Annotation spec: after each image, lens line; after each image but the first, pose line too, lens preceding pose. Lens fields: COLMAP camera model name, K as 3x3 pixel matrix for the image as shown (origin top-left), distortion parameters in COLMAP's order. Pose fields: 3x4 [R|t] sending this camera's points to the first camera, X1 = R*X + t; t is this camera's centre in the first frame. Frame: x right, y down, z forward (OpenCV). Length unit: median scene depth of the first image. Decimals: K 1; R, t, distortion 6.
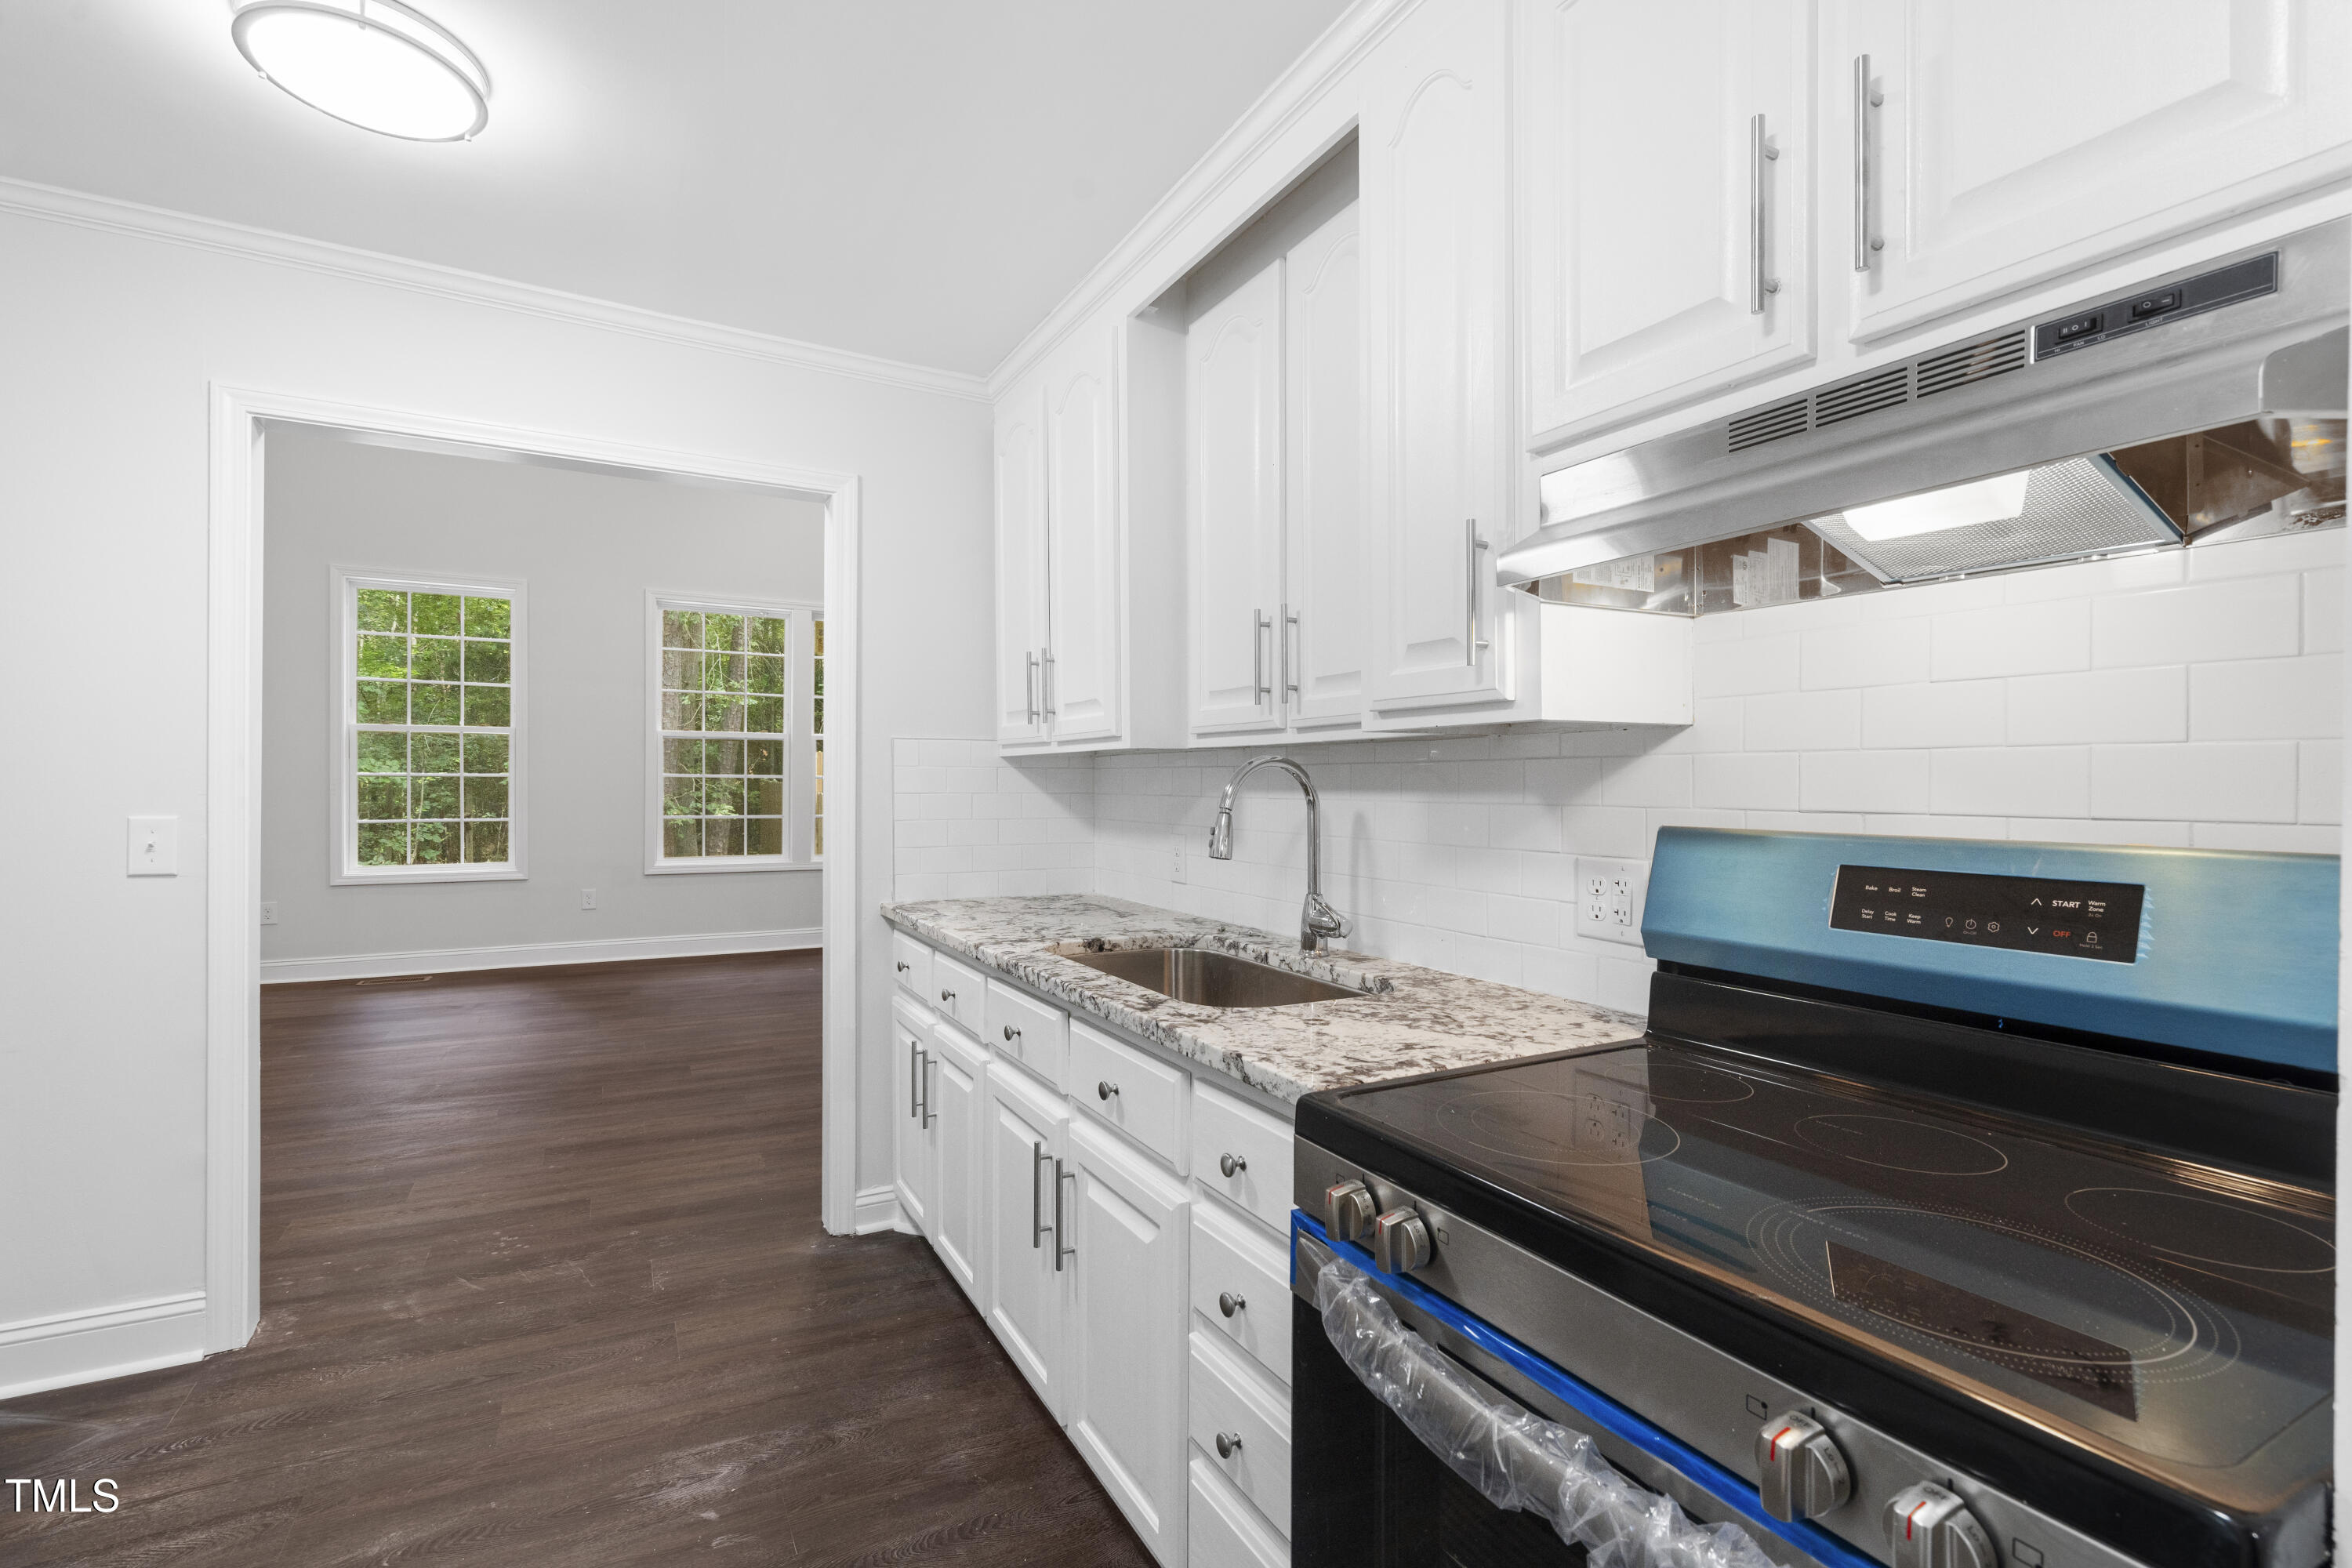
lens RADIAL K [[1058.0, 0, 1178.3], [0, 1058.0, 806.4], [0, 0, 1]] dist [0.002018, 0.000373]
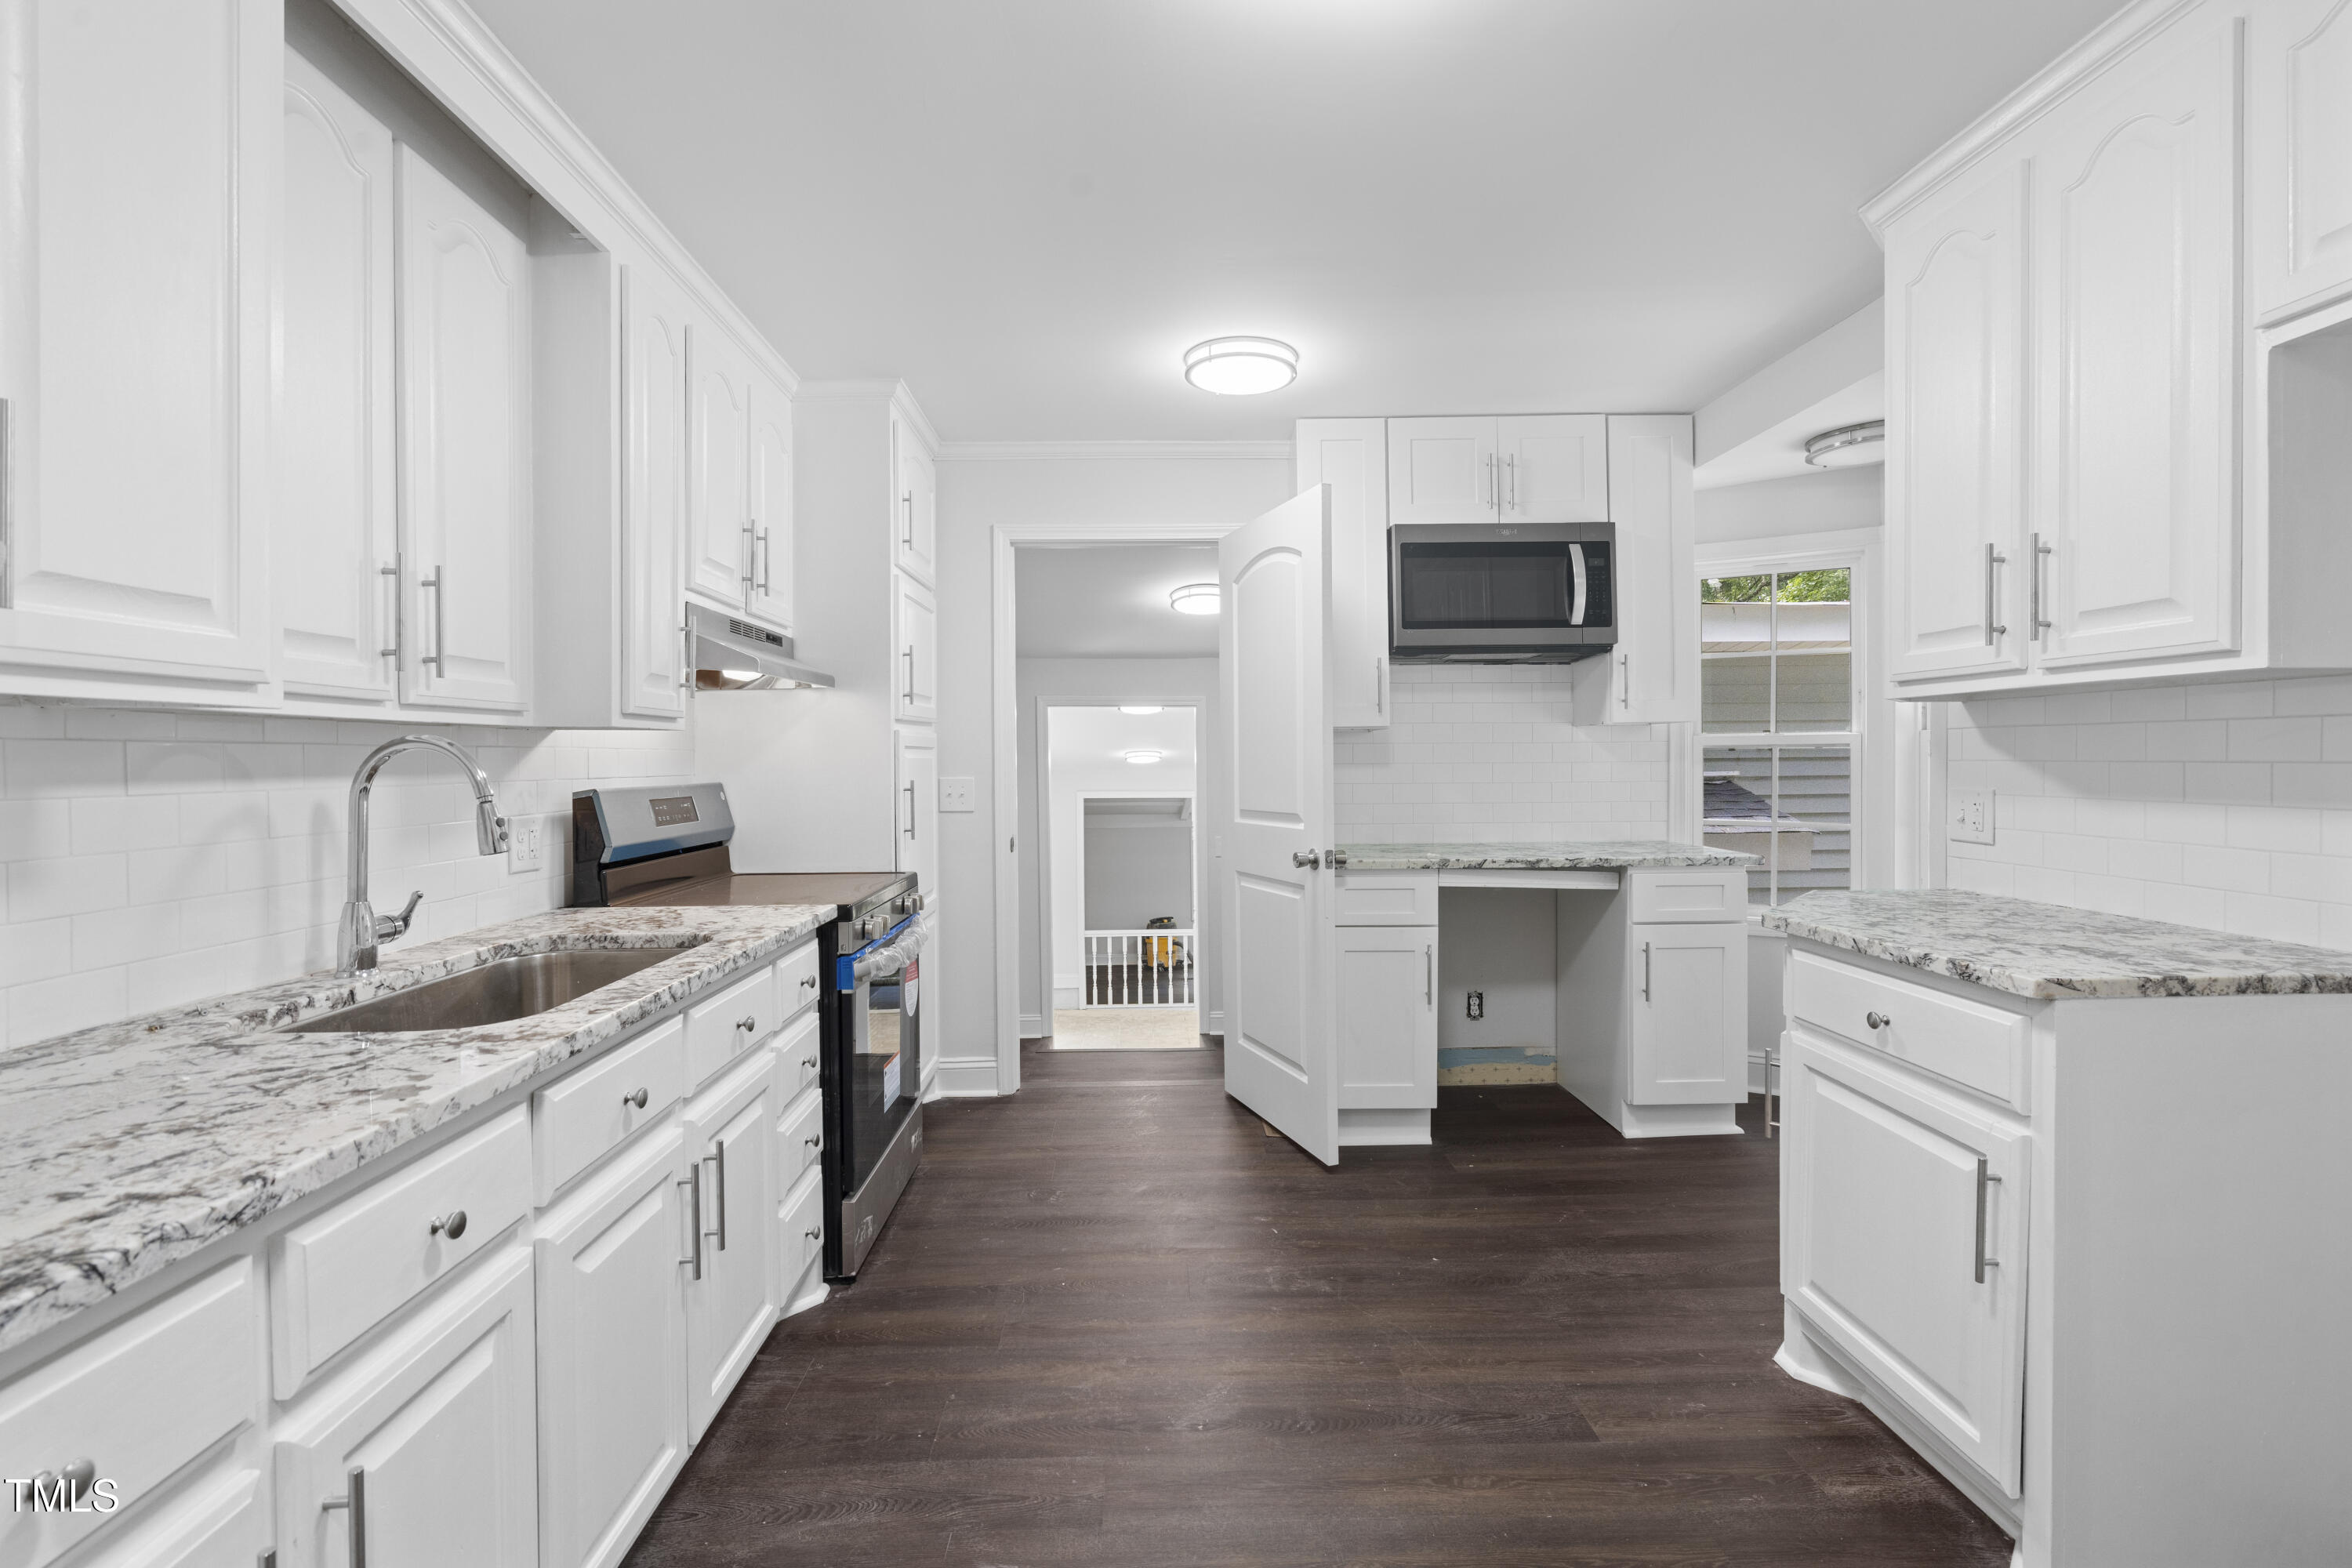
lens RADIAL K [[1053.0, 0, 1162.1], [0, 1053.0, 774.3], [0, 0, 1]] dist [-0.001223, -0.000007]
pose [[-0.887185, -0.008424, 0.461337, -1.040201], [0.008934, 0.999332, 0.035430, -0.051496], [-0.461327, 0.035554, -0.886517, 1.853864]]
